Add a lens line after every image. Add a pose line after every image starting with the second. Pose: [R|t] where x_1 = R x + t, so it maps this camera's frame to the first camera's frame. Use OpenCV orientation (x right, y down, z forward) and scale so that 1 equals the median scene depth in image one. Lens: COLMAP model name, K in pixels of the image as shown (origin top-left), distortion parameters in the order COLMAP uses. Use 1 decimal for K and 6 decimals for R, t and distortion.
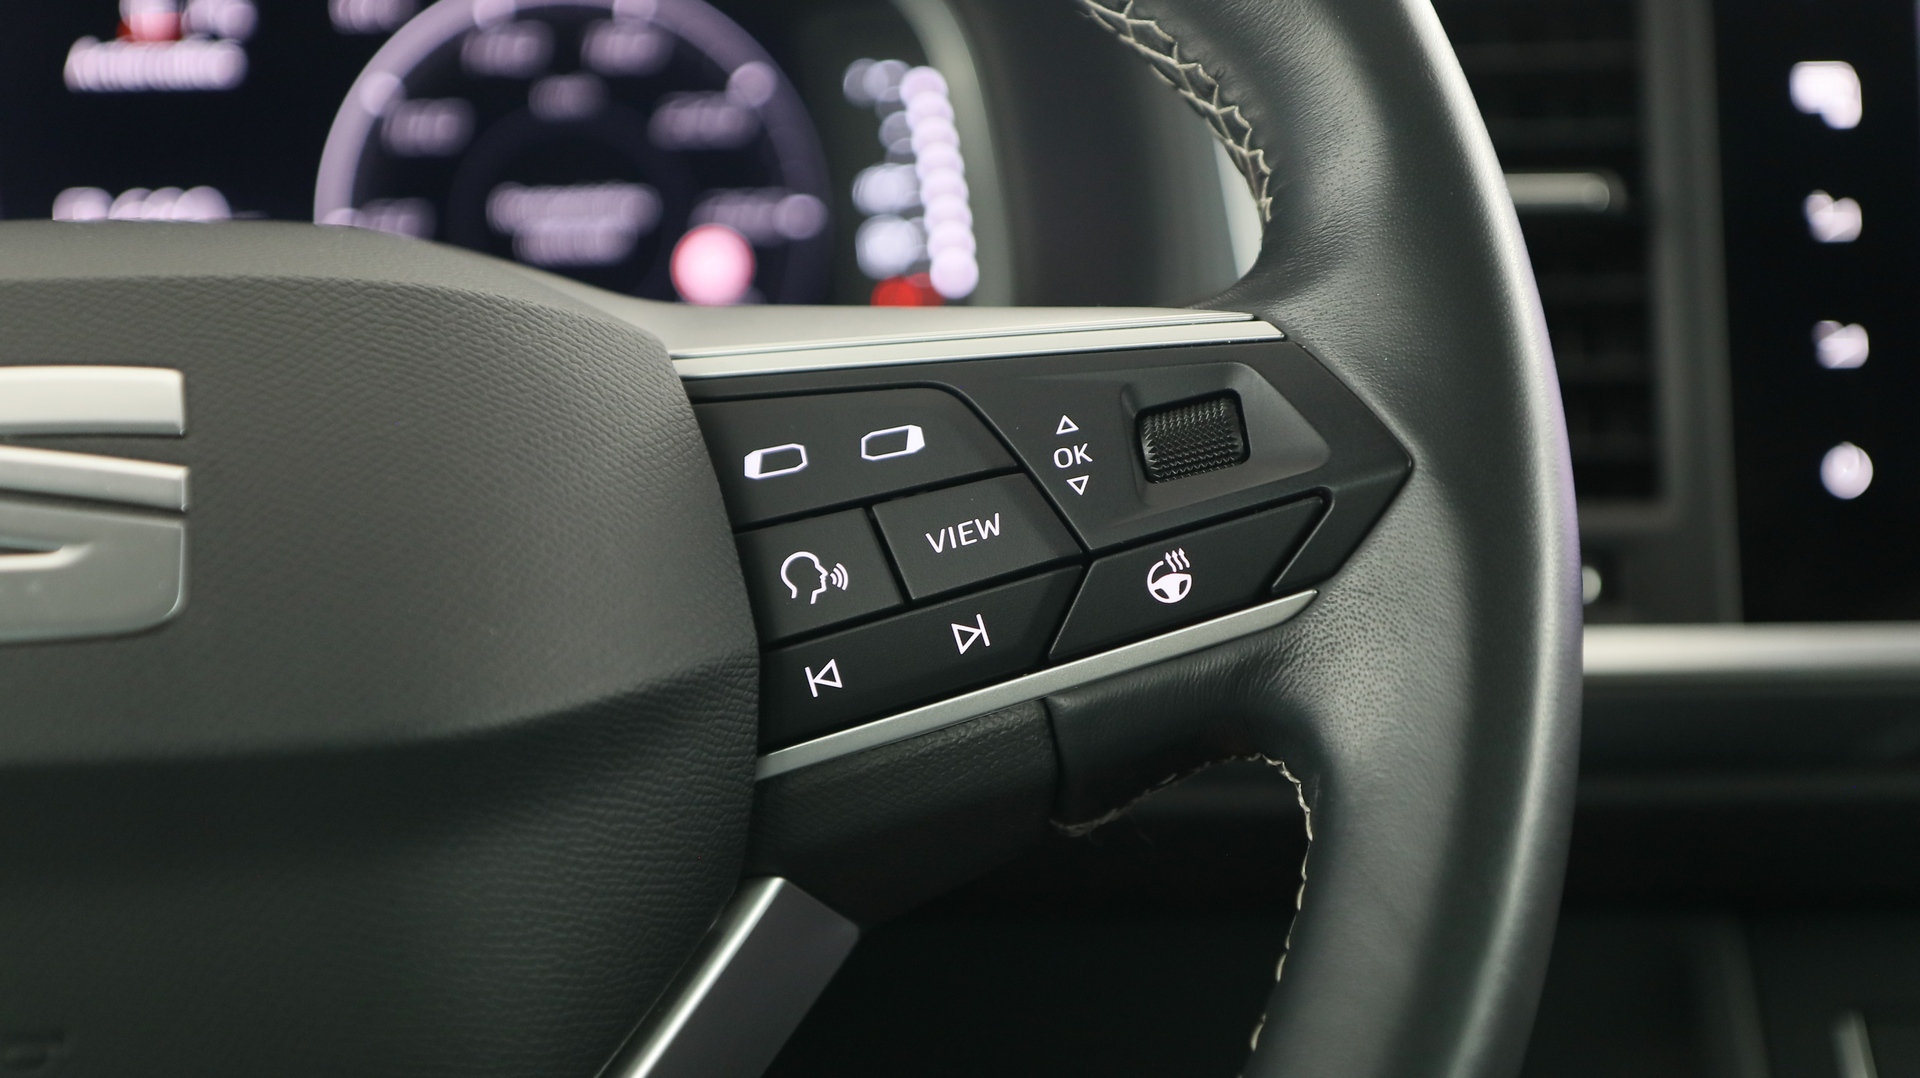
lens RADIAL K [[4265.9, 0, 960.0], [0, 4265.9, 539.0], [0, 0, 1]] dist [-0.014356, 0.137707]
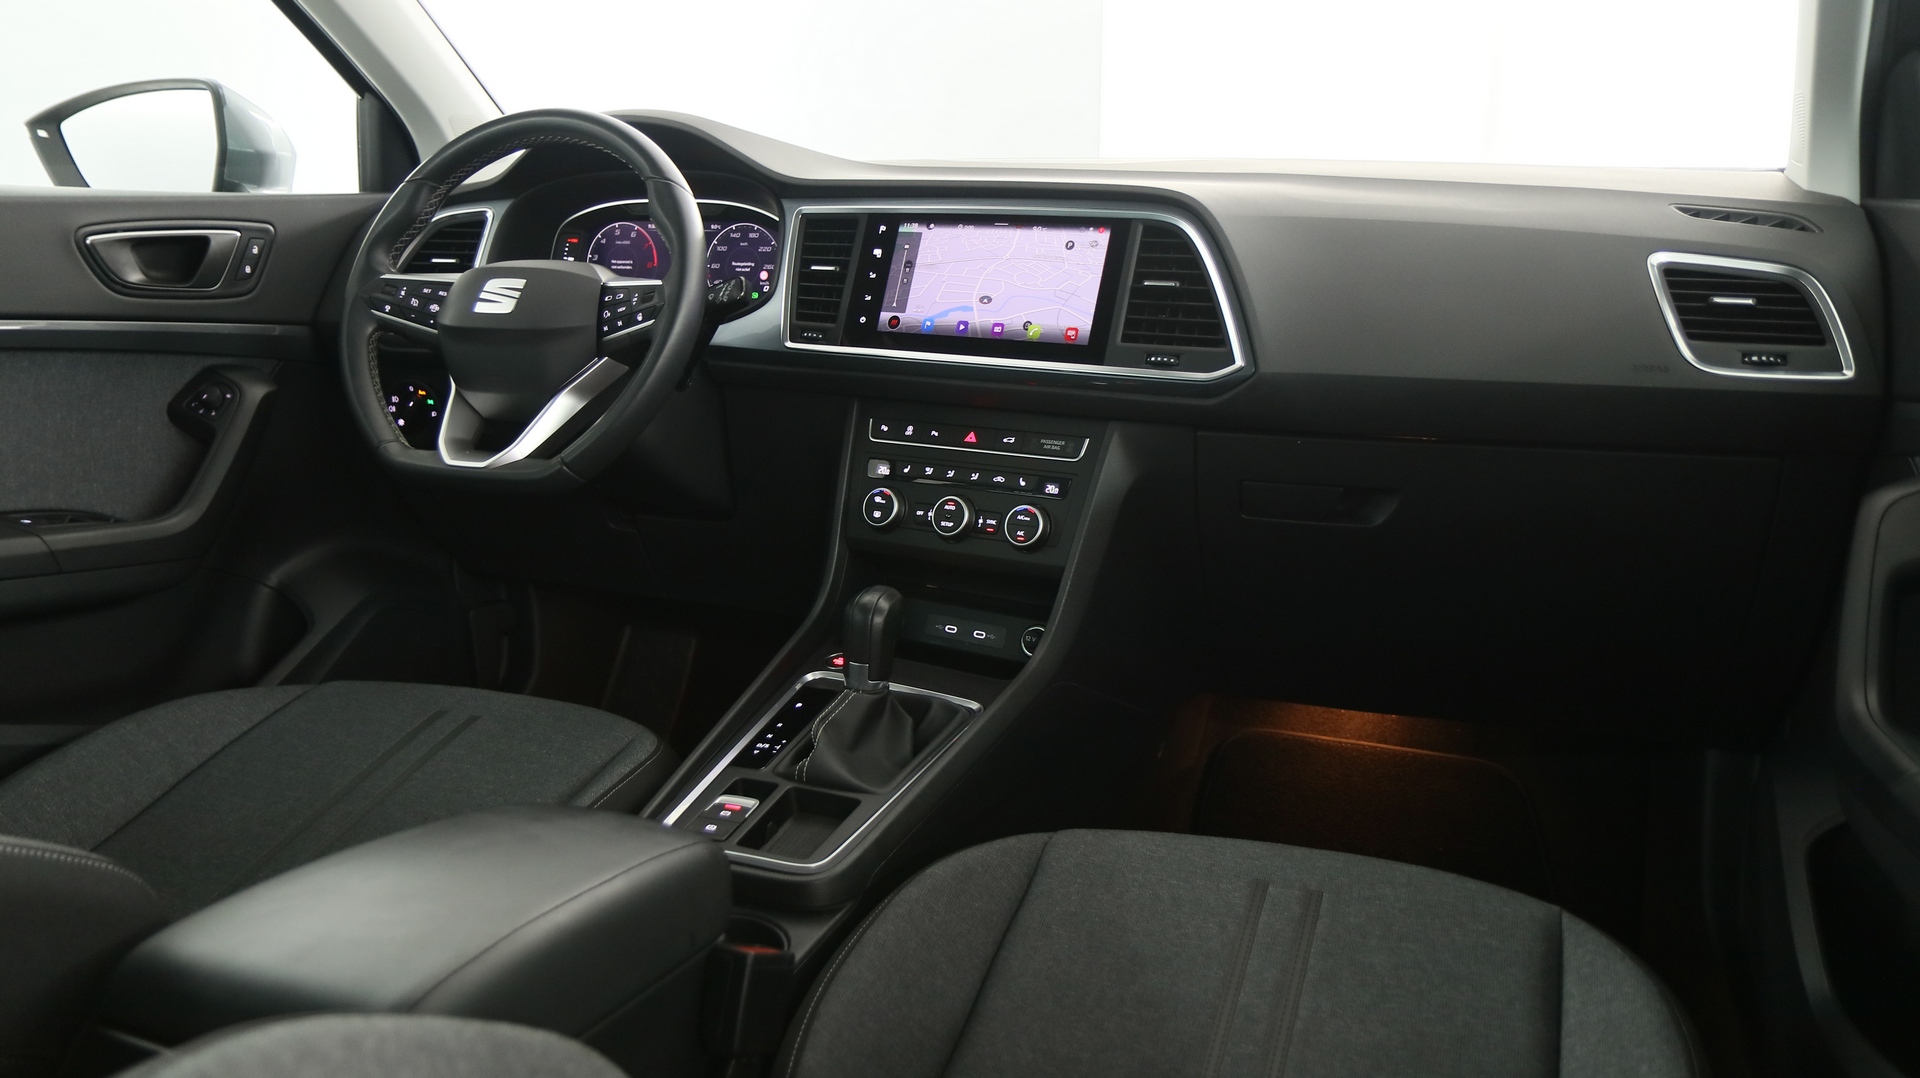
lens RADIAL K [[1475.5, 0, 965.8], [0, 1475.5, 554.5], [0, 0, 1]] dist [-0.023278, 0.013964]
pose [[0.879352, 0.136486, -0.456192, 1.683820], [-0.084992, 0.987645, 0.131657, 0.030447], [0.468525, -0.077000, 0.880088, -0.927745]]
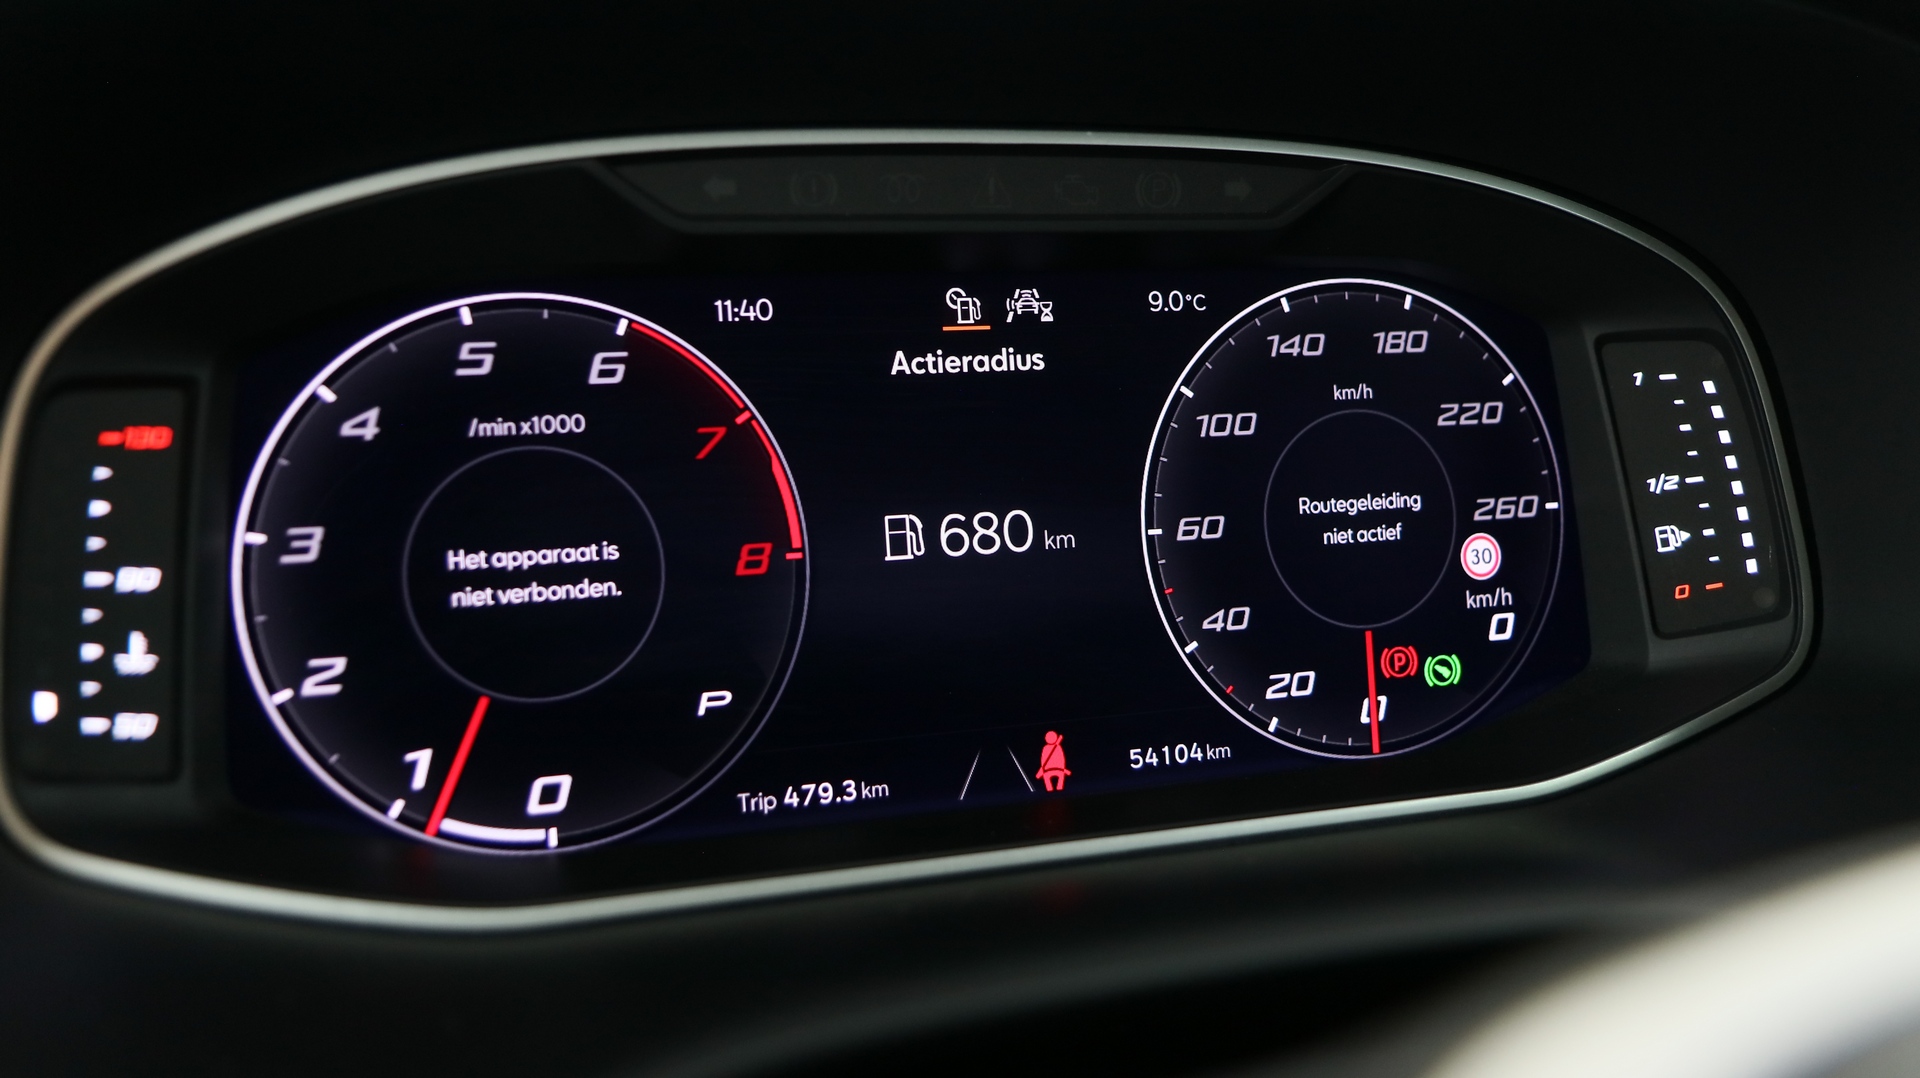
lens RADIAL K [[1770.5, 0, 960.0], [0, 1770.5, 539.0], [0, 0, 1]] dist [0.004824, -0.003170]
pose [[0.980341, -0.020905, 0.196201, -0.400888], [0.017085, 0.999630, 0.021145, -0.121291], [-0.196571, -0.017378, 0.980336, 0.921562]]
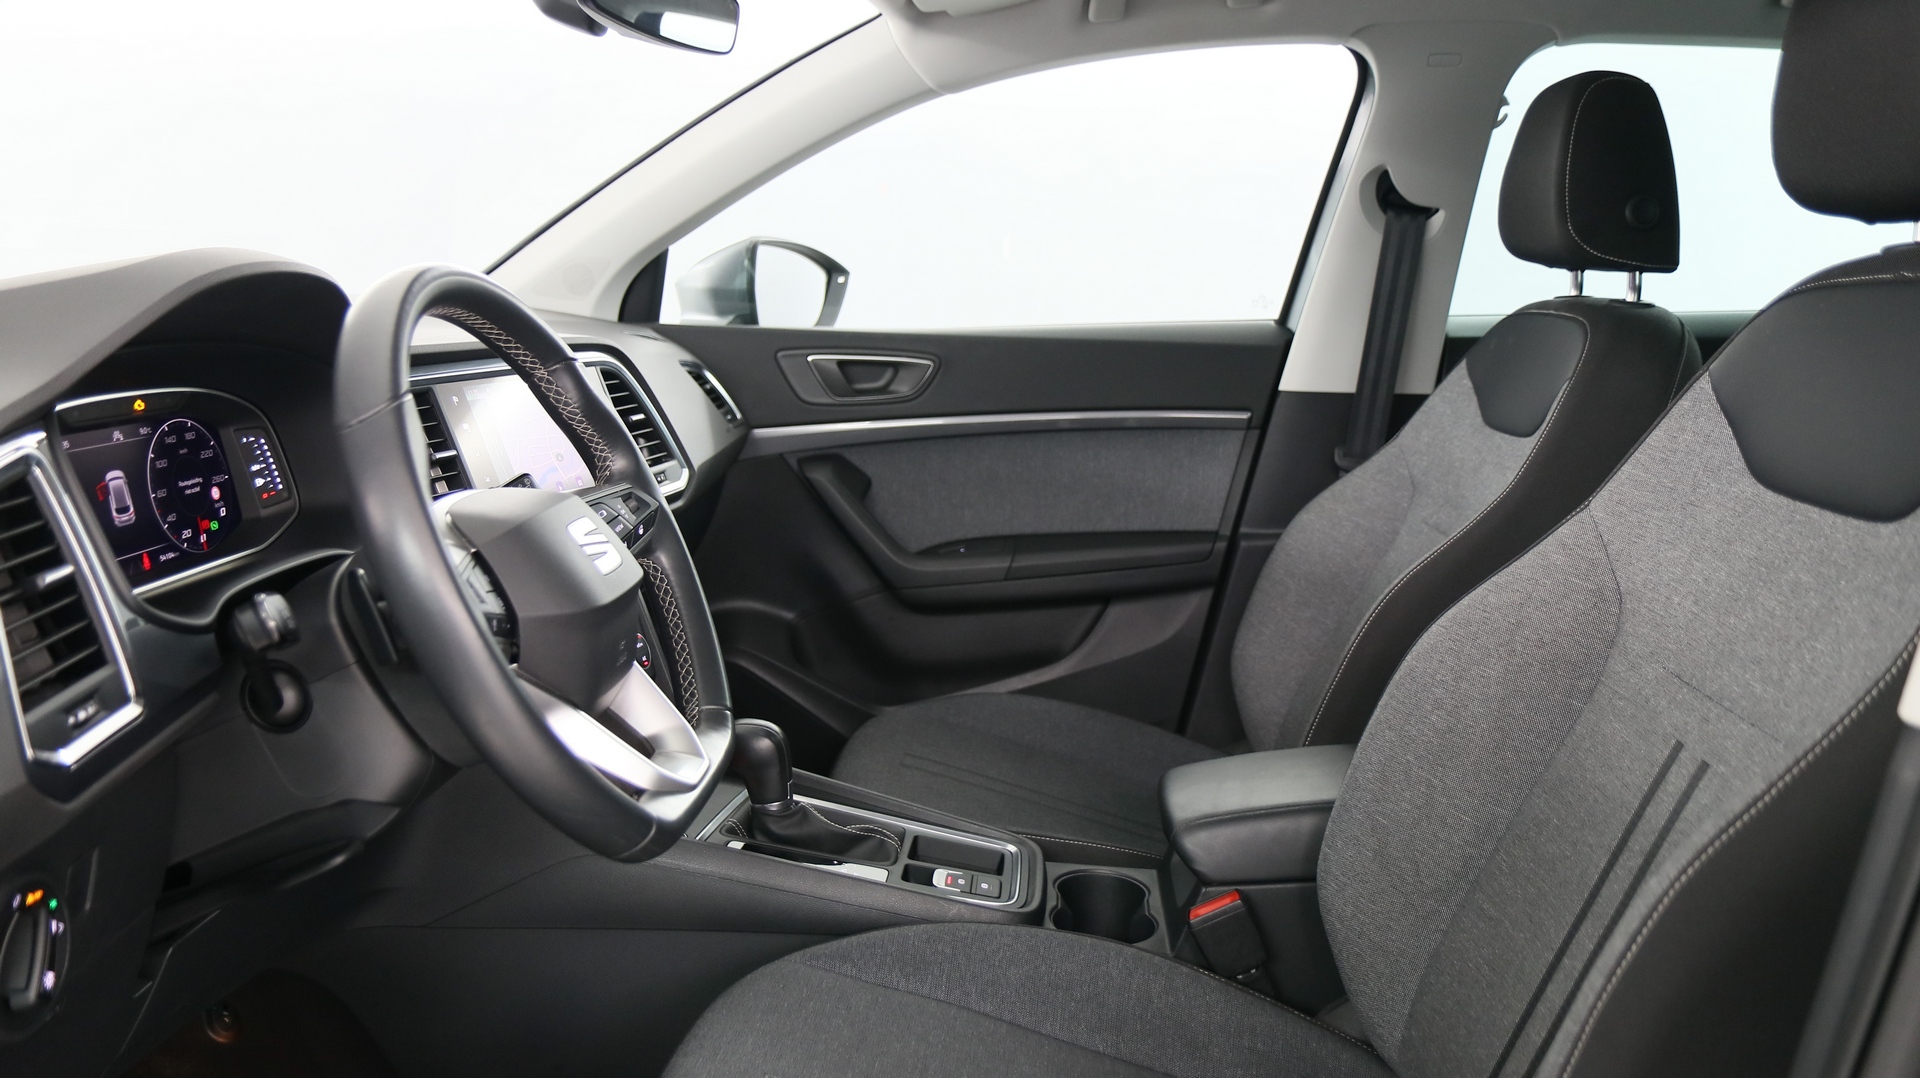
lens RADIAL K [[1458.1, 0, 960.0], [0, 1458.1, 539.0], [0, 0, 1]] dist [-0.015222, -0.004269]
pose [[0.186975, -0.152534, 0.970450, -1.757852], [0.098497, 0.985805, 0.135970, -0.201011], [-0.977414, 0.070163, 0.199345, 0.190327]]
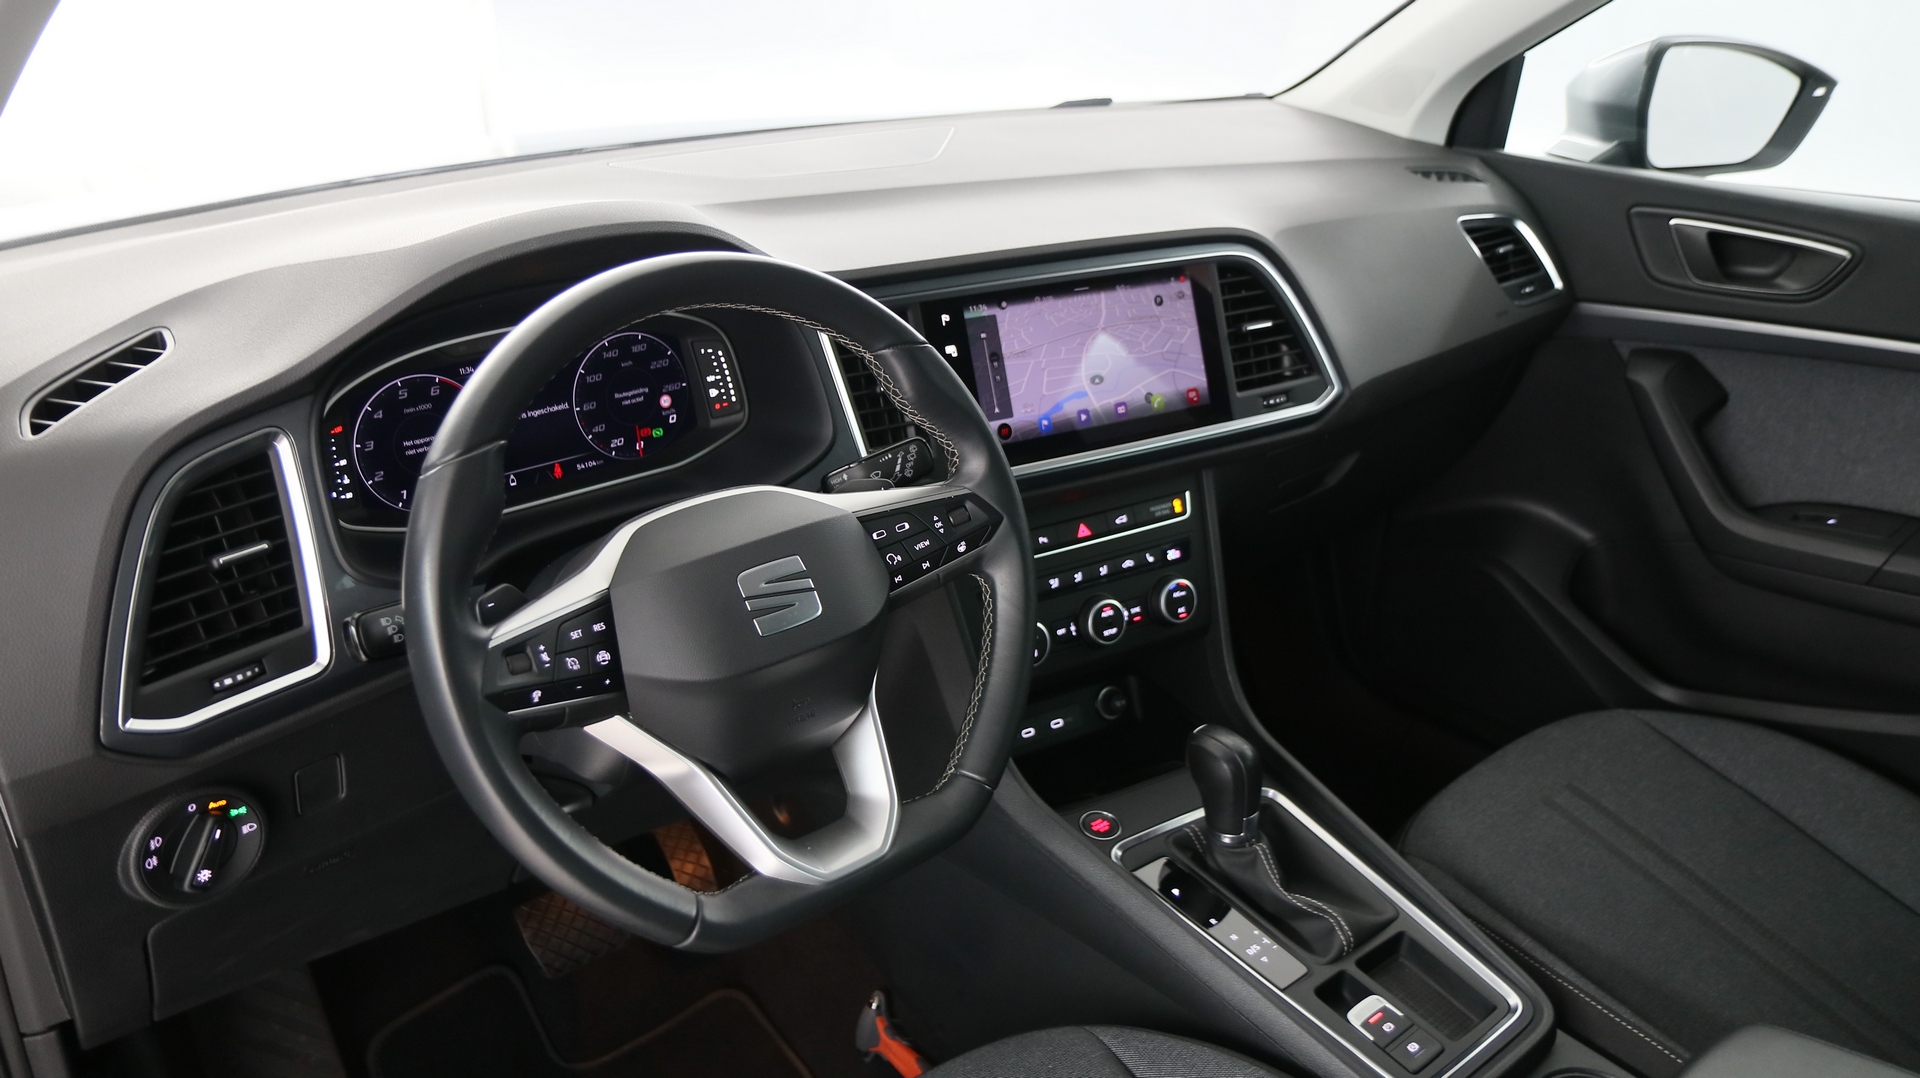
lens RADIAL K [[1449.1, 0, 950.4], [0, 1449.1, 532.8], [0, 0, 1]] dist [-0.010671, -0.001175]
pose [[0.840379, -0.195255, 0.505607, -0.801299], [0.040706, 0.952959, 0.300354, -0.507466], [-0.540468, -0.231830, 0.808795, -0.346912]]
